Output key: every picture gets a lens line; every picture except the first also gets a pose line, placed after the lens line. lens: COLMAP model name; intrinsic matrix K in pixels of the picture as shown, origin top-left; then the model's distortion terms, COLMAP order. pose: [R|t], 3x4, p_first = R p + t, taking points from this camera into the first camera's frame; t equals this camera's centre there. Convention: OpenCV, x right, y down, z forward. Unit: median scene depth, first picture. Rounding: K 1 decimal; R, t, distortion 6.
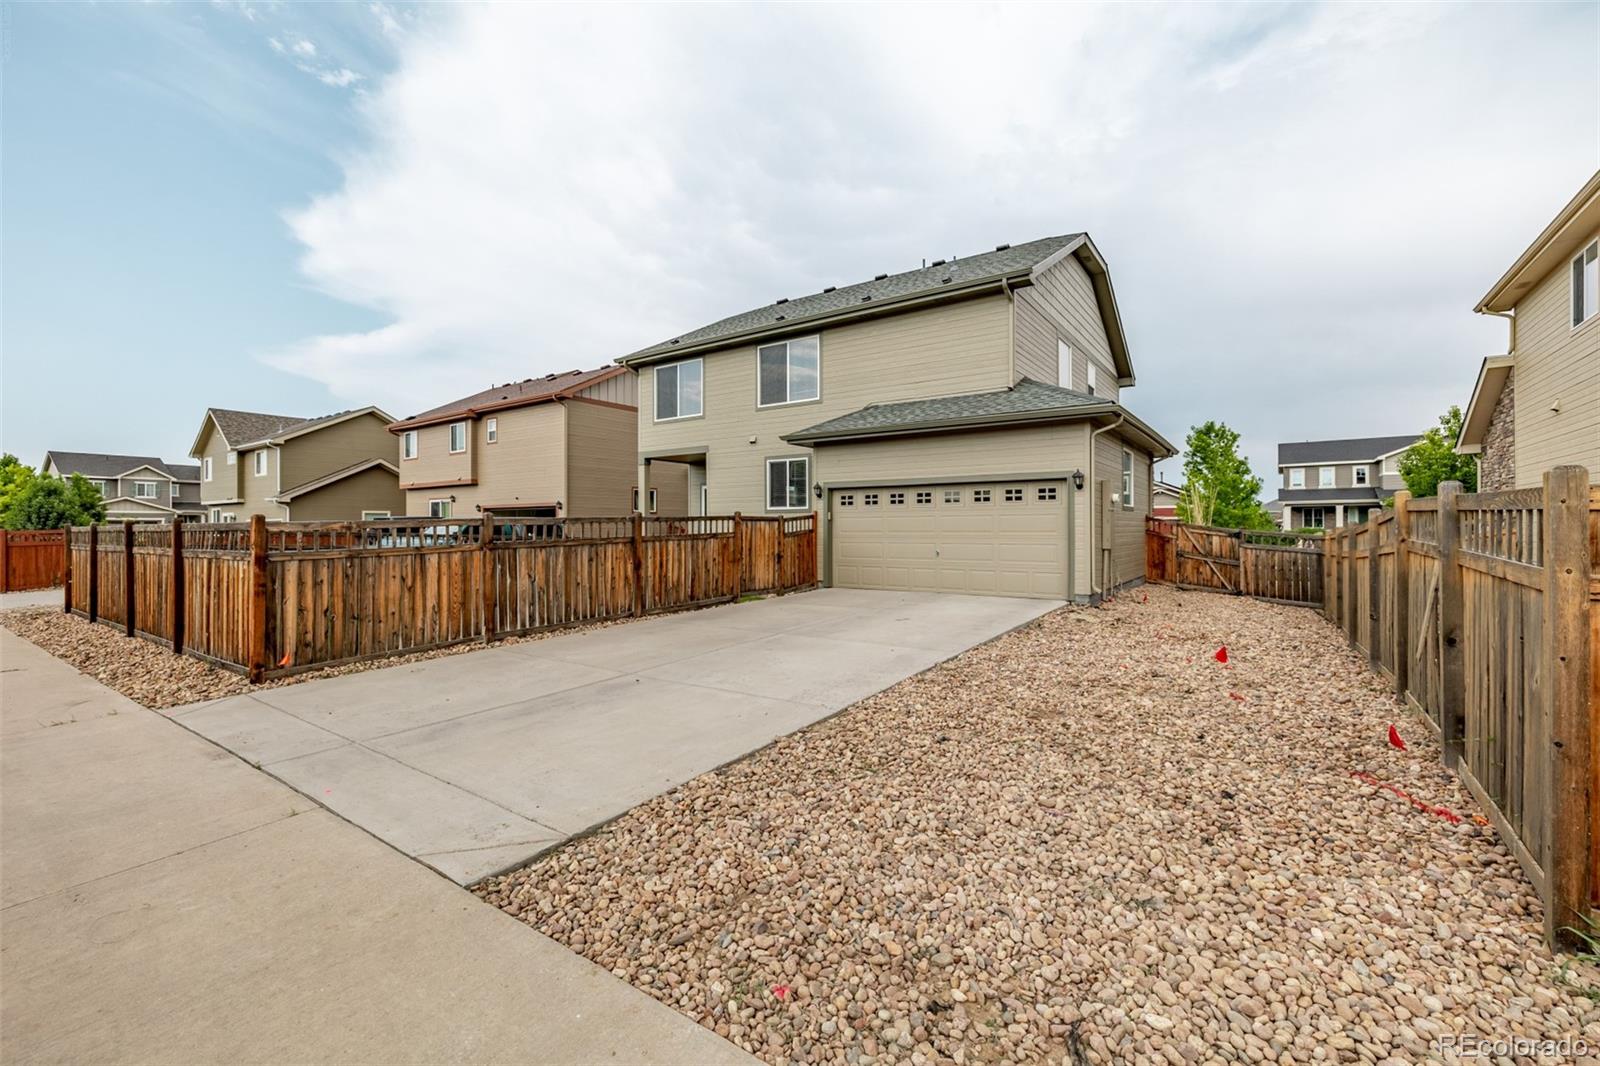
lens RADIAL K [[678.7, 0, 799.7], [0, 678.7, 531.0], [0, 0, 1]] dist [0.000009, 0.000003]
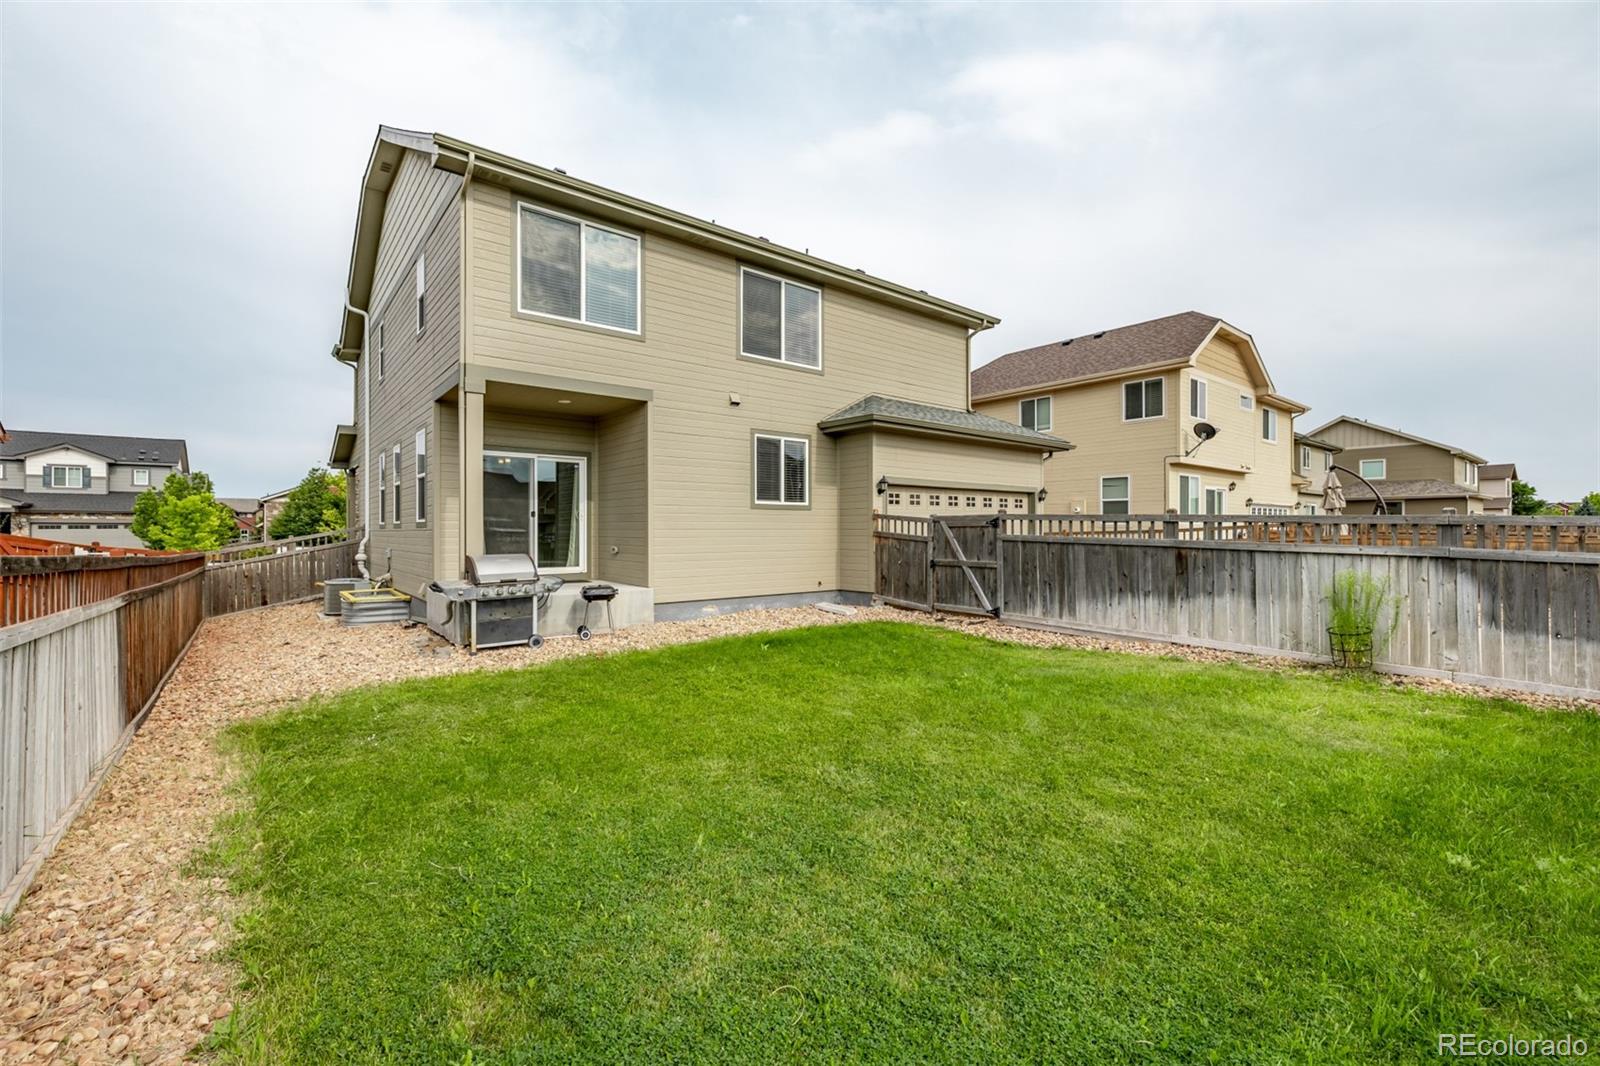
lens RADIAL K [[678.7, 0, 800.3], [0, 678.7, 526.8], [0, 0, 1]] dist [0.000009, 0.000003]
pose [[0.279231, 0.001831, 0.960222, -0.725929], [-0.000827, 0.999998, -0.001666, -0.006130], [-0.960224, -0.000329, 0.279232, 0.770157]]
